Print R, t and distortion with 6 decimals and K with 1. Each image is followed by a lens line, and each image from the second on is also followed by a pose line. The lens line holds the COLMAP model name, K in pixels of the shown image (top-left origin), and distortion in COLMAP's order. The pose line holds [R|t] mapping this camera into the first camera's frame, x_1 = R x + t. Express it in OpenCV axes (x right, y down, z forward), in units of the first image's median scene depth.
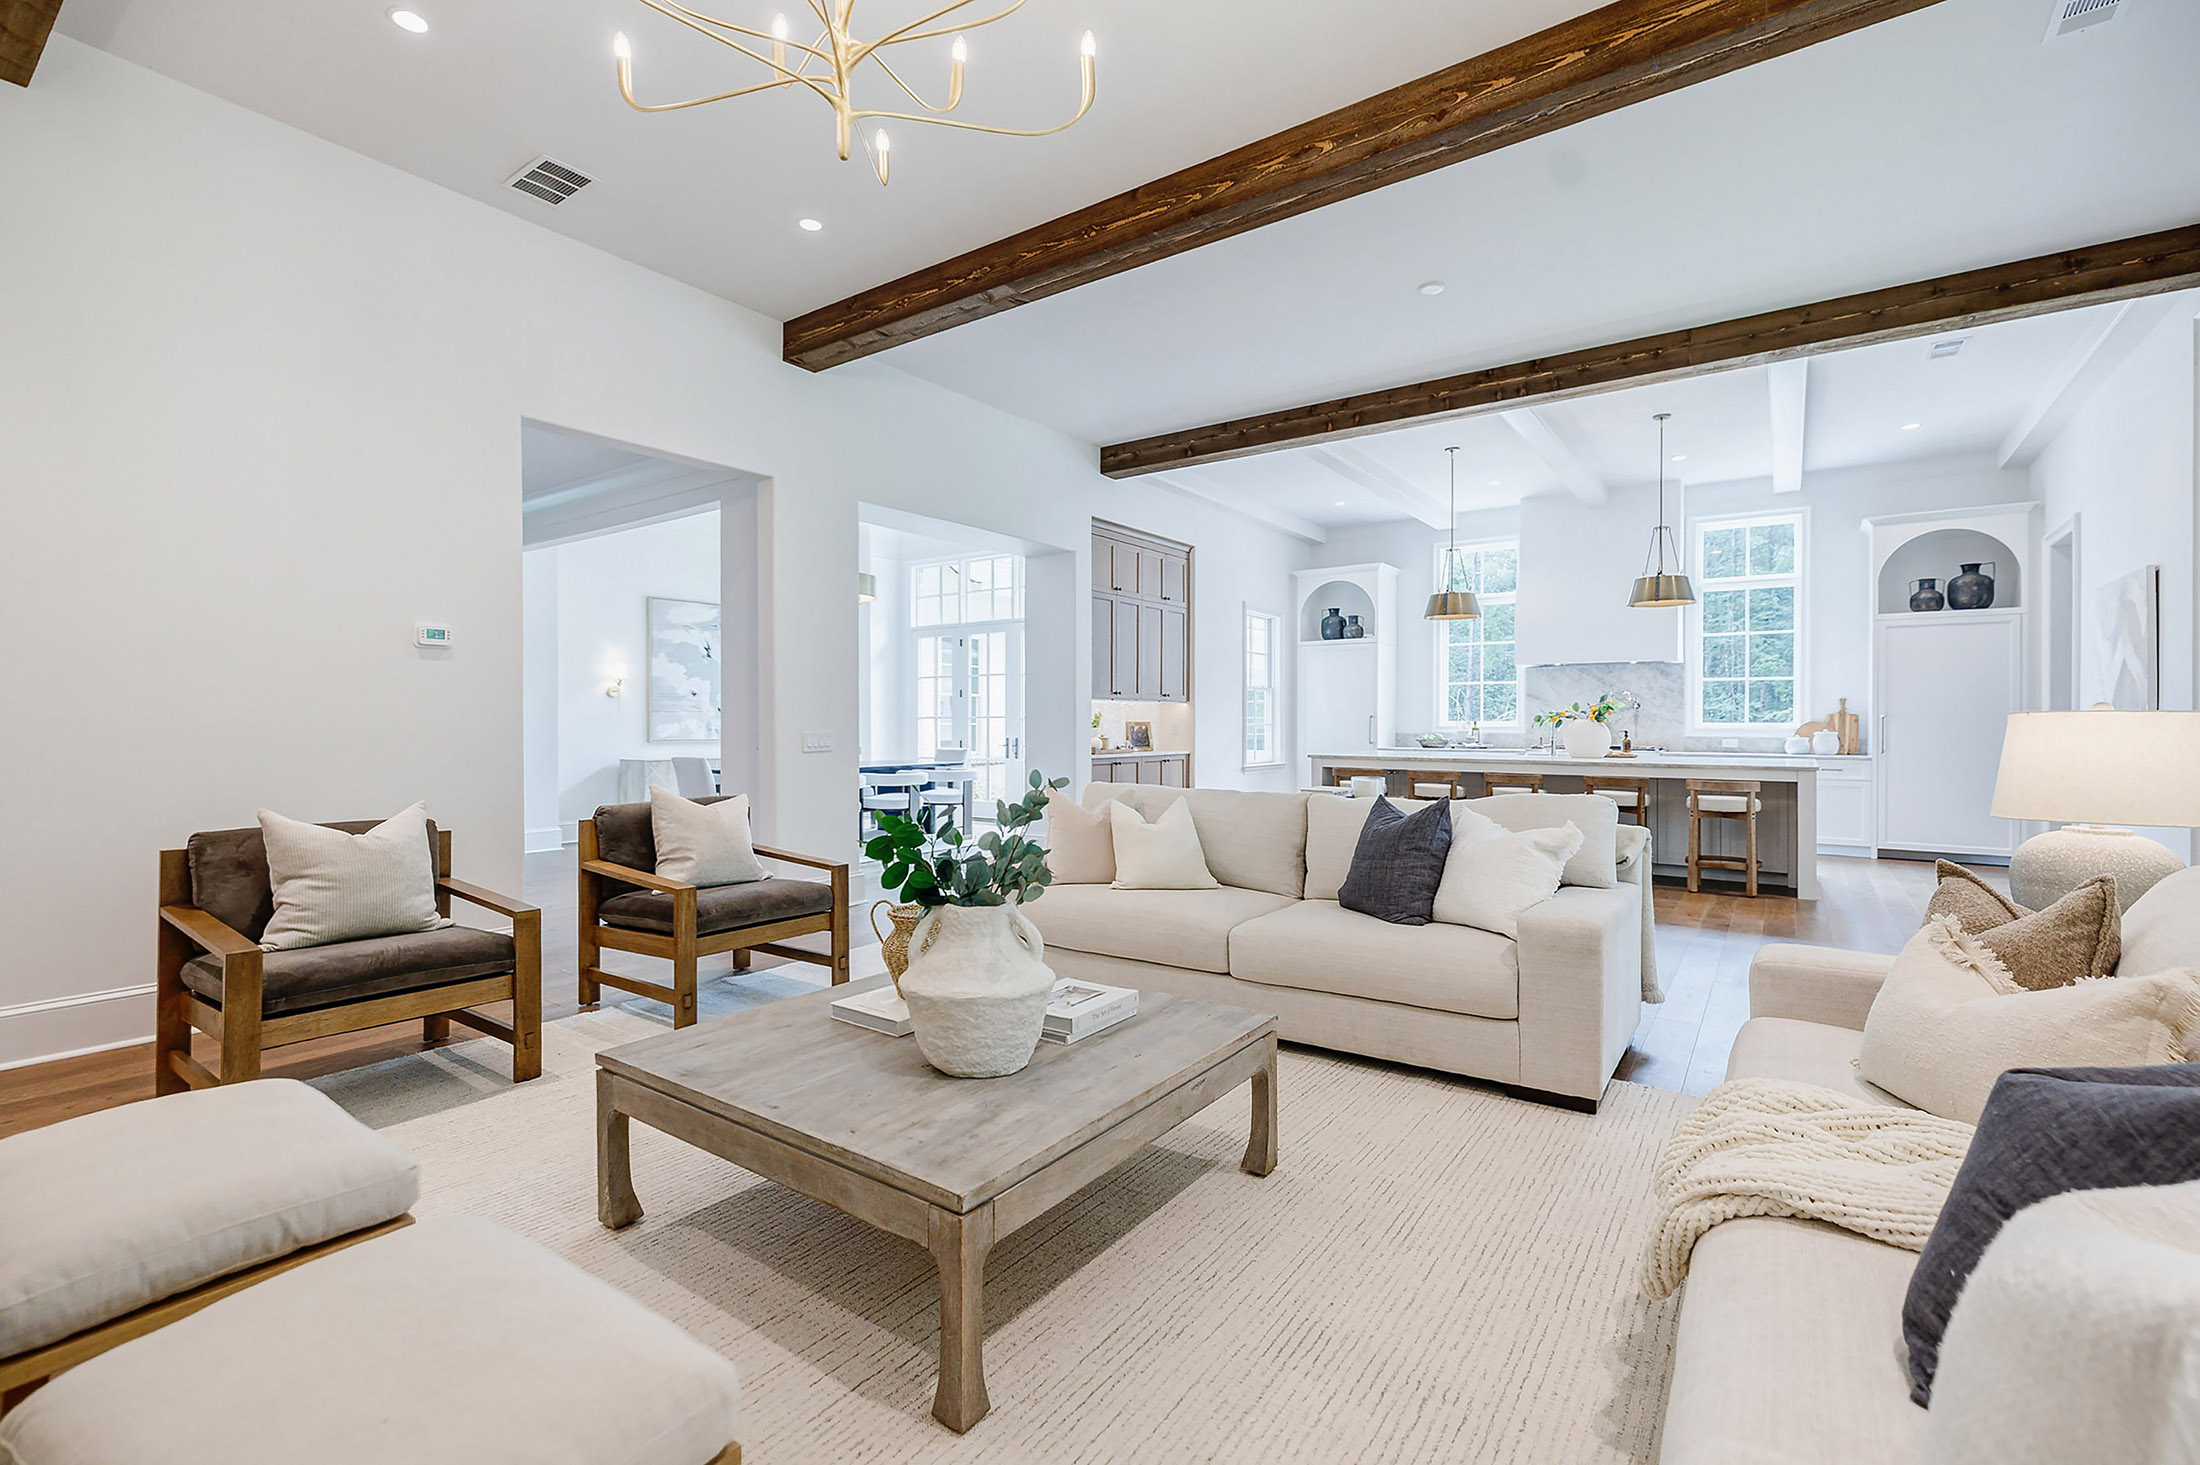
lens RADIAL K [[969.5, 0, 1058.7], [0, 969.5, 724.0], [0, 0, 1]] dist [0.010303, -0.000167]
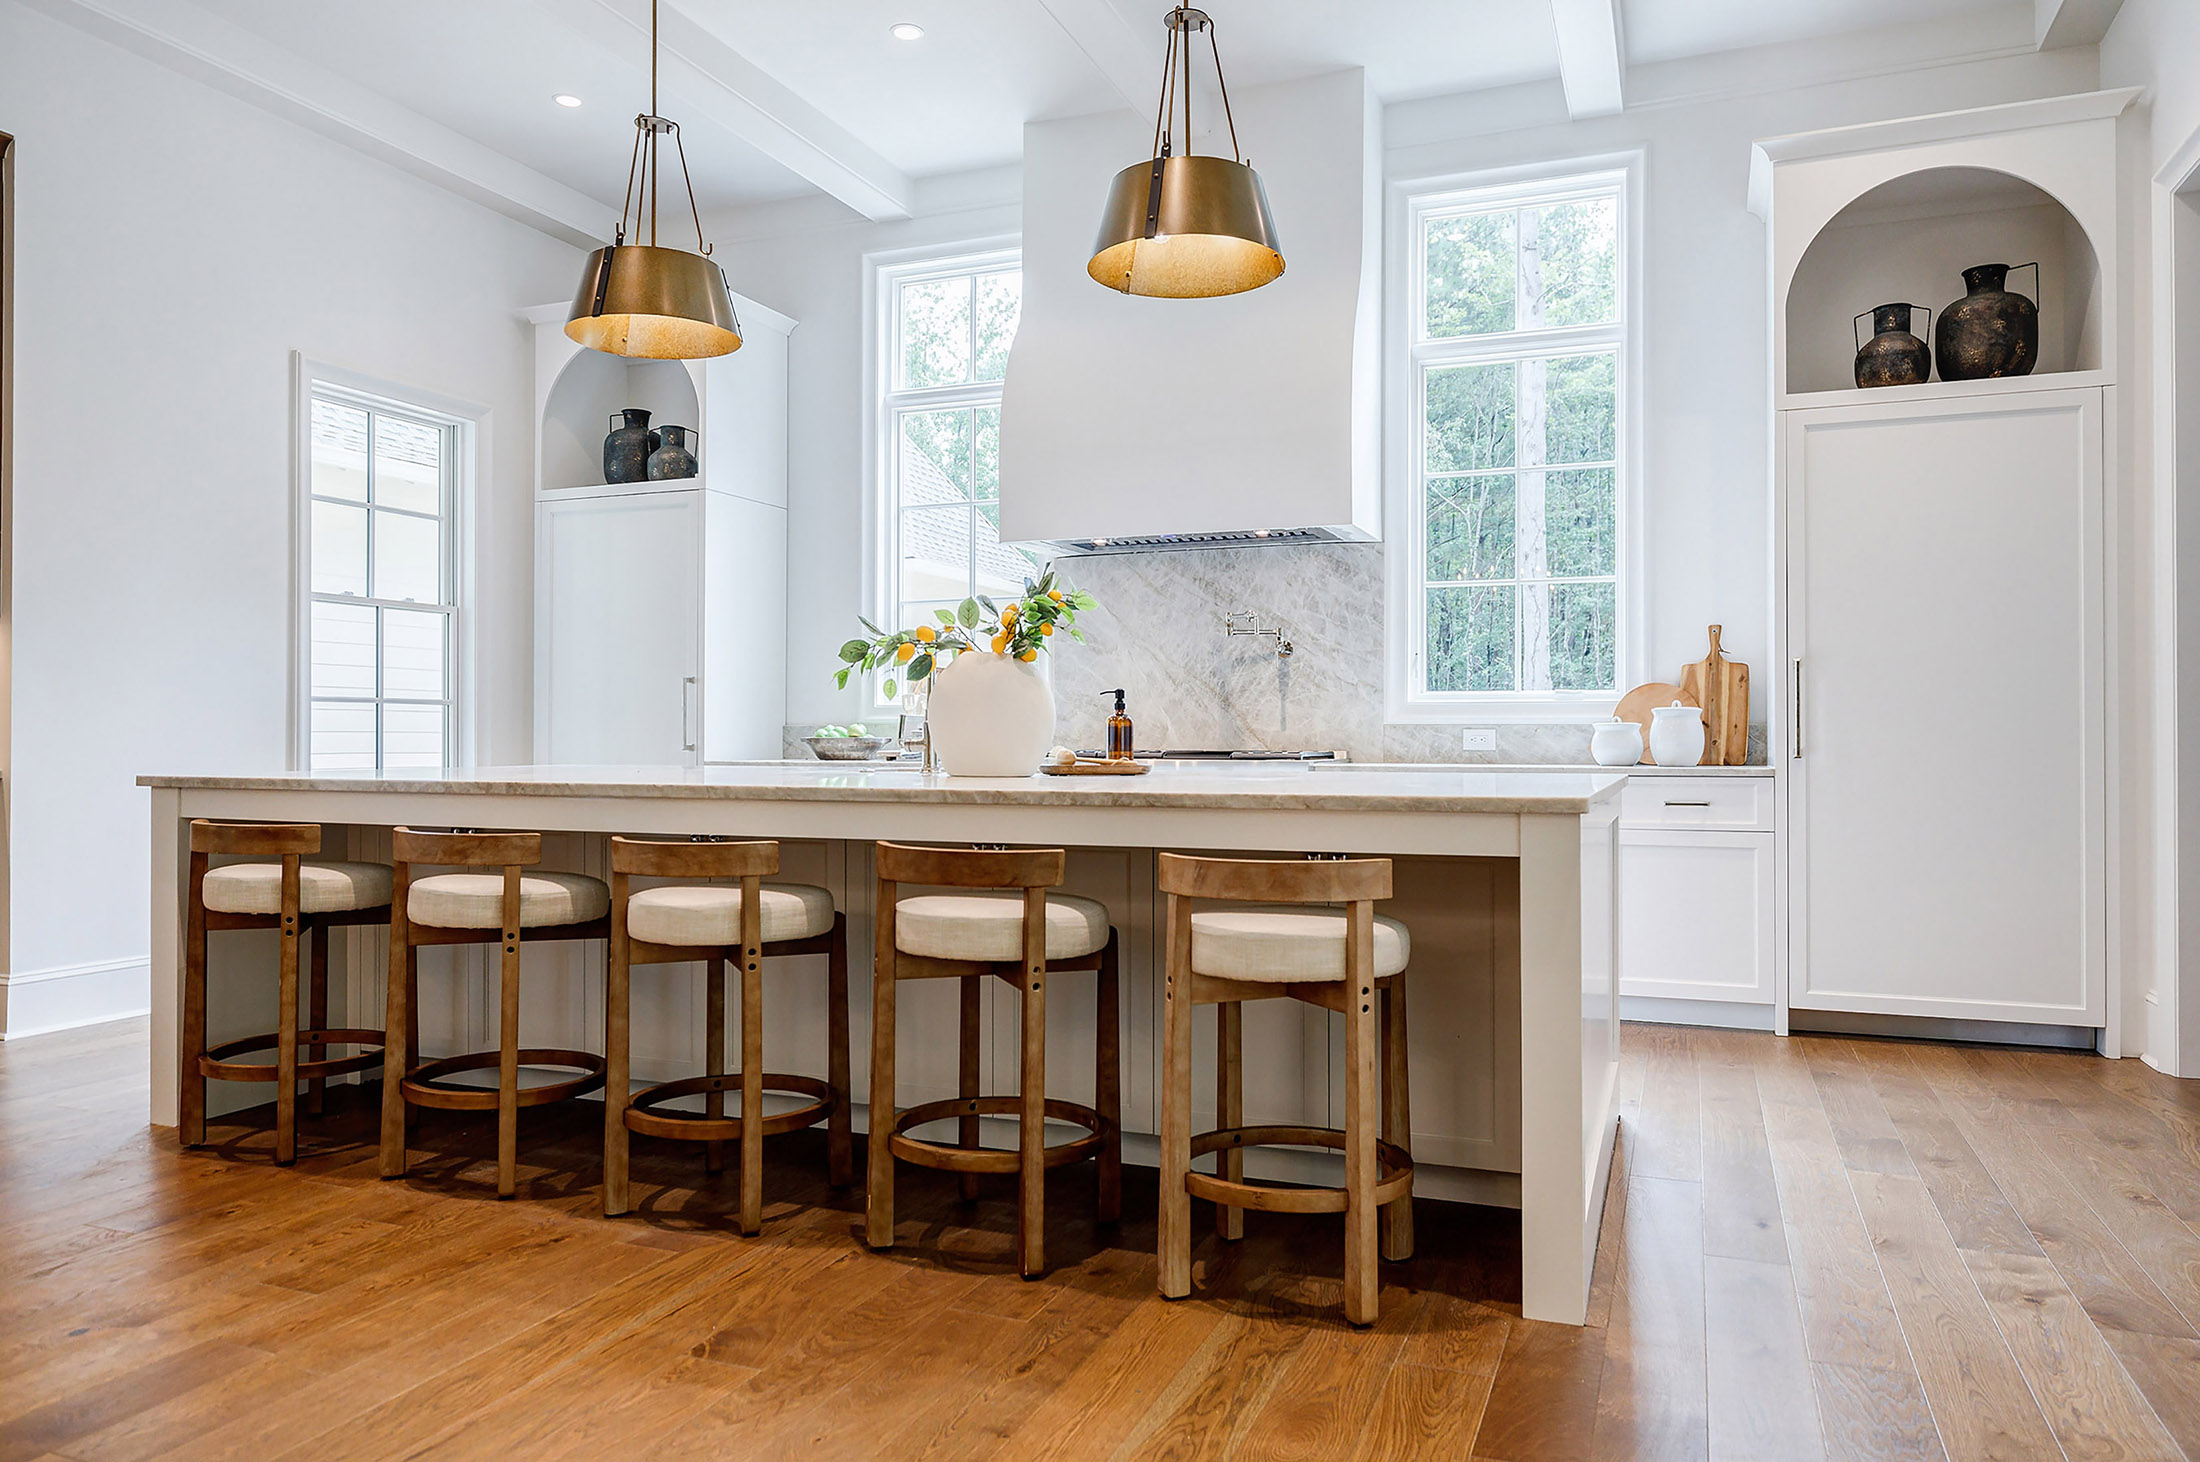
lens RADIAL K [[1467.9, 0, 1101.0], [0, 1467.9, 726.7], [0, 0, 1]] dist [0.013954, -0.007951]
pose [[0.967048, 0.000780, 0.254592, 0.406248], [0.001970, 0.999942, -0.010548, 0.021464], [-0.254586, 0.010702, 0.966991, 0.480524]]
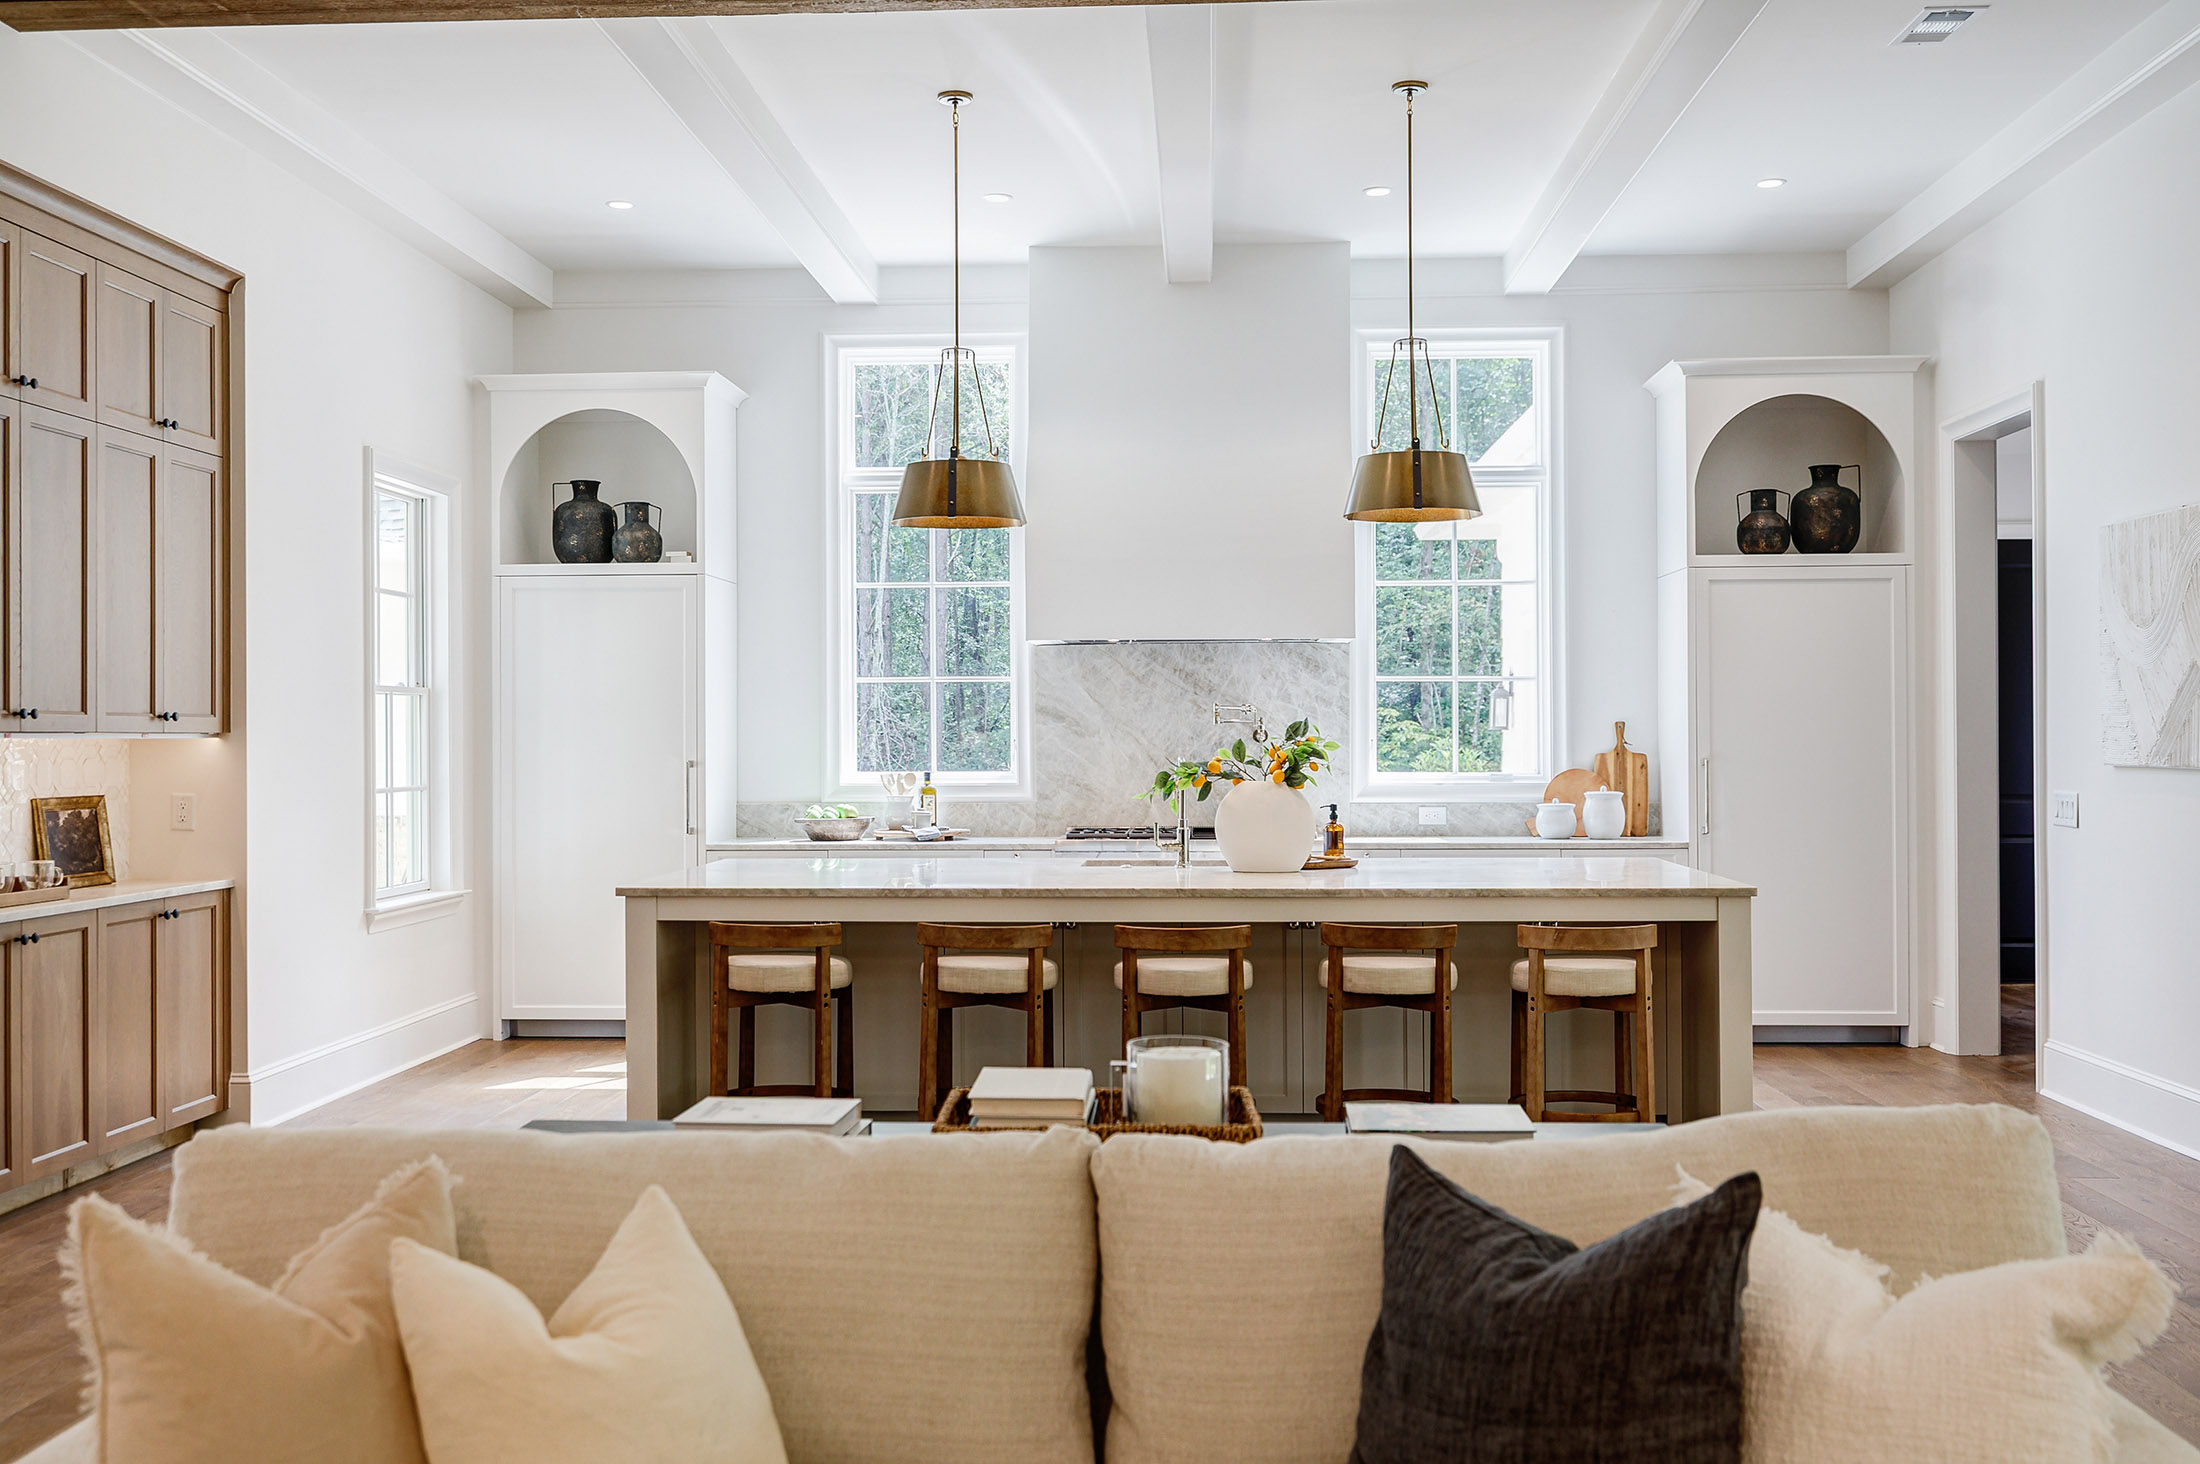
lens RADIAL K [[2198.6, 0, 1031.9], [0, 2198.6, 726.7], [0, 0, 1]] dist [0.022564, 0.000000]
pose [[0.839783, -0.005519, 0.542895, -0.052466], [0.008900, 0.999954, -0.003602, -0.022508], [-0.542850, 0.007857, 0.839793, 0.224969]]
